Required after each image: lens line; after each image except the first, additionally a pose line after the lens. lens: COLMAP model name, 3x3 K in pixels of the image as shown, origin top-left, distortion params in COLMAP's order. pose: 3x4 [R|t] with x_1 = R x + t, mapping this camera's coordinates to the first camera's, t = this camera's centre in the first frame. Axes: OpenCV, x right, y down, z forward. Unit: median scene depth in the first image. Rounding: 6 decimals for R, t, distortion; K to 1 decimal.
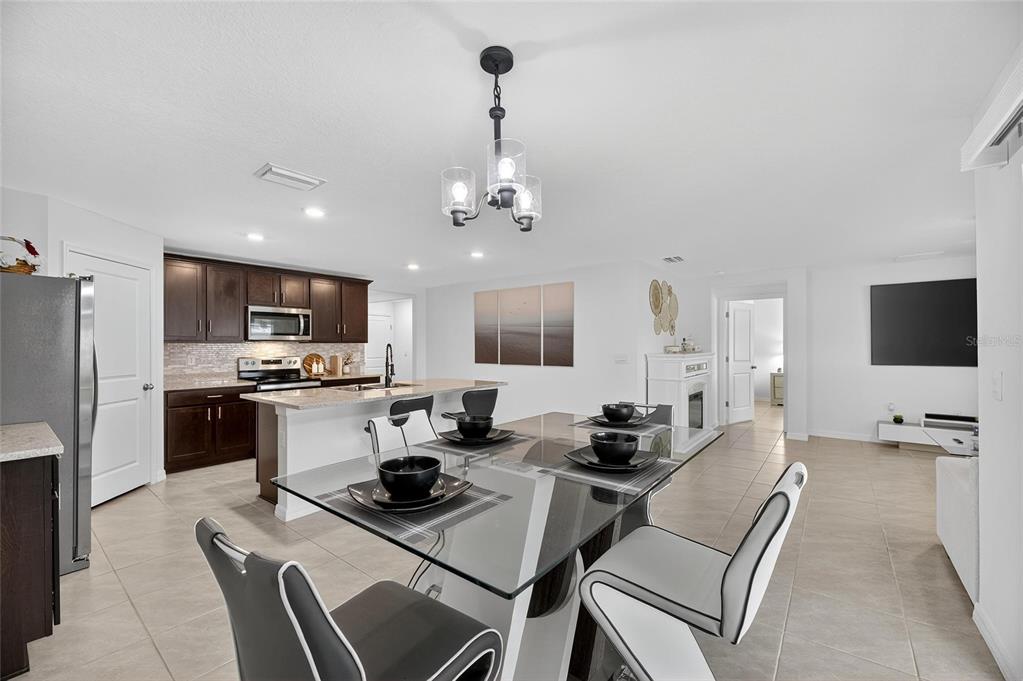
lens RADIAL K [[410.7, 0, 514.0], [0, 410.7, 344.7], [0, 0, 1]] dist [-0.002321, -0.000626]
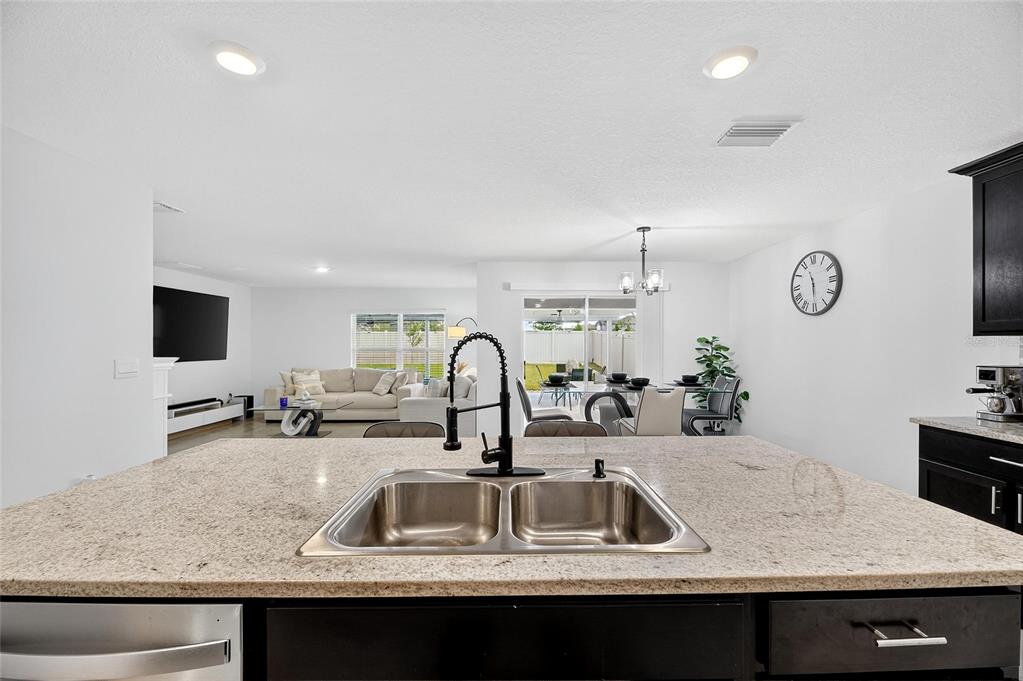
lens RADIAL K [[410.7, 0, 514.0], [0, 410.7, 344.7], [0, 0, 1]] dist [-0.002321, -0.000626]
pose [[-0.625639, 0.004350, 0.780100, -0.420026], [-0.002084, 0.999972, -0.007248, 0.007612], [-0.780110, -0.006160, -0.625613, 0.893340]]
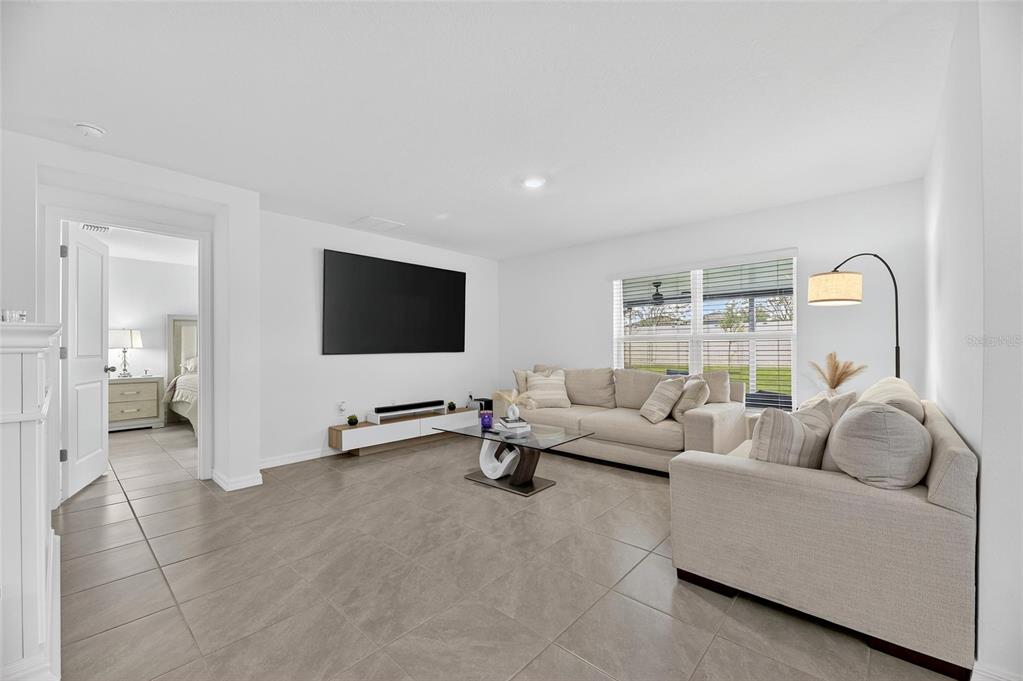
lens RADIAL K [[410.7, 0, 514.0], [0, 410.7, 344.7], [0, 0, 1]] dist [-0.002321, -0.000626]
pose [[0.070898, 0.005724, 0.997467, 0.142855], [-0.001497, 0.999983, -0.005632, 0.034618], [-0.997482, -0.001094, 0.070905, 0.599698]]
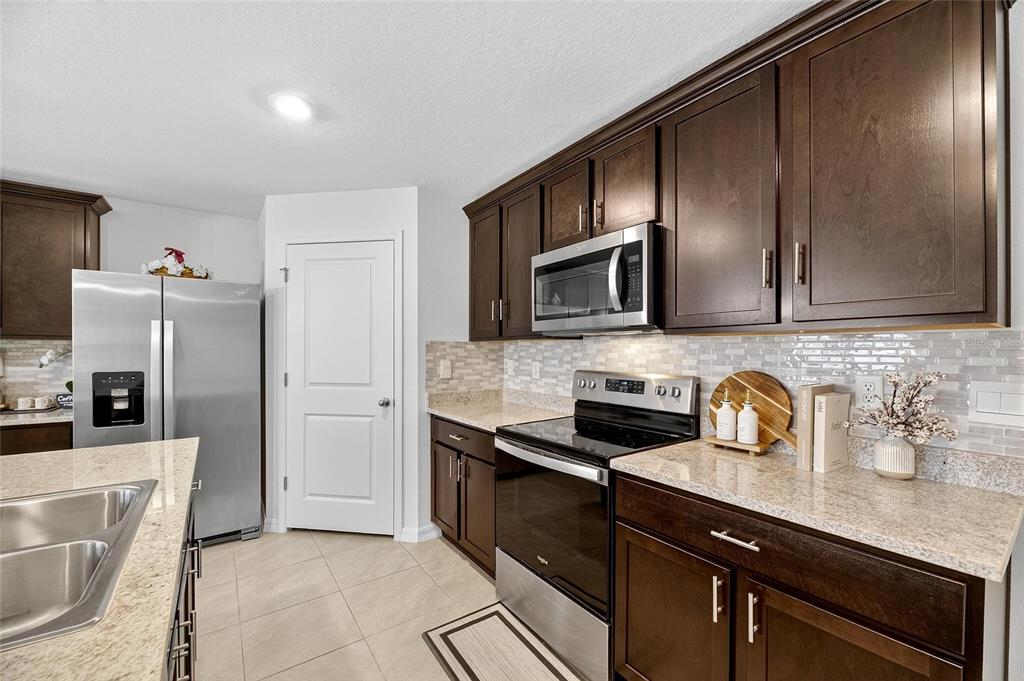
lens RADIAL K [[413.8, 0, 516.3], [0, 413.8, 351.2], [0, 0, 1]] dist [-0.002516, -0.000580]
pose [[-0.275305, 0.004661, -0.961346, -0.181093], [0.002186, 0.999989, 0.004222, 0.007100], [0.961355, -0.000939, -0.275312, 0.999738]]
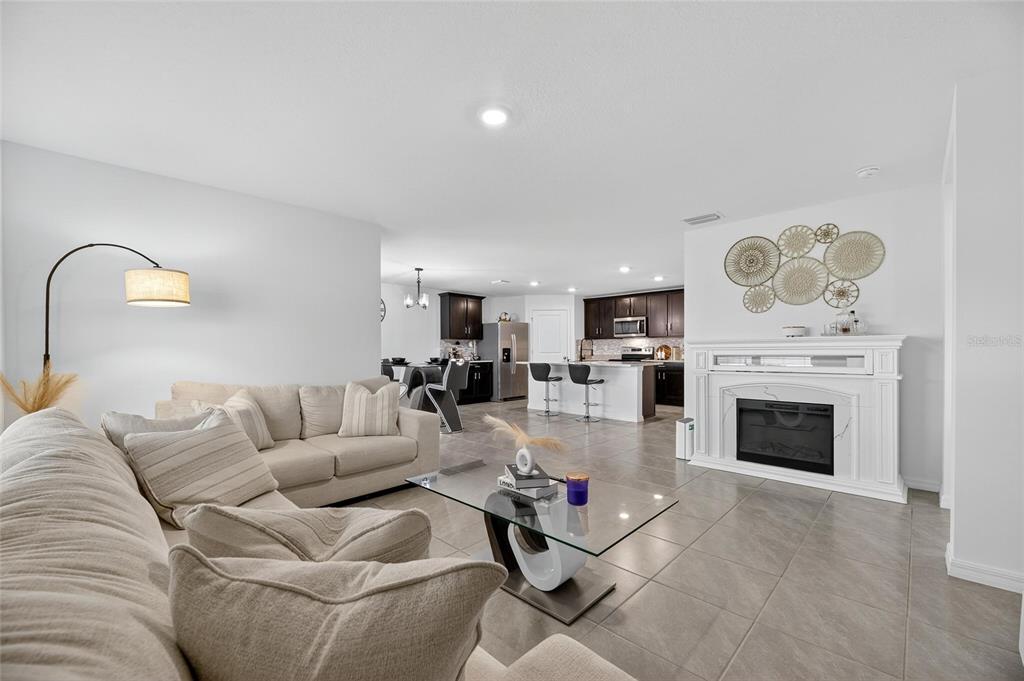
lens RADIAL K [[413.8, 0, 516.3], [0, 413.8, 351.2], [0, 0, 1]] dist [-0.002516, -0.000580]
pose [[-0.105130, 0.006358, -0.994438, 1.135159], [0.010219, 0.999934, 0.005313, 0.033901], [0.994406, -0.009603, -0.105188, 0.681916]]
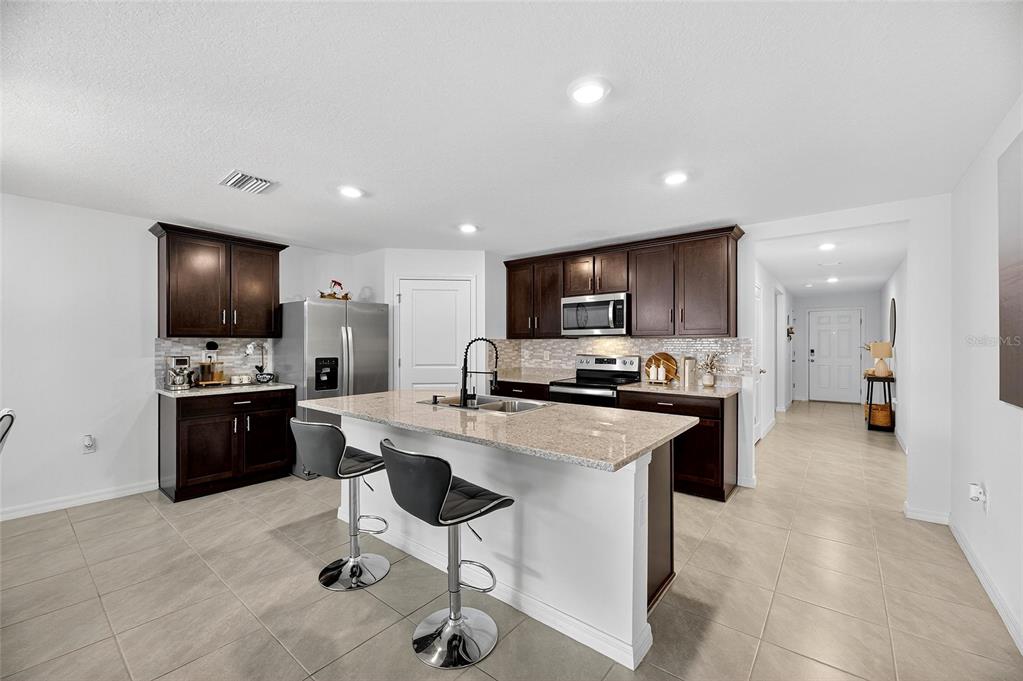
lens RADIAL K [[410.7, 0, 514.0], [0, 410.7, 344.7], [0, 0, 1]] dist [-0.002321, -0.000626]
pose [[-0.004093, 0.004609, -0.999981, 0.245979], [0.002764, 0.999986, 0.004598, 0.004199], [0.999988, -0.002745, -0.004106, 0.809001]]
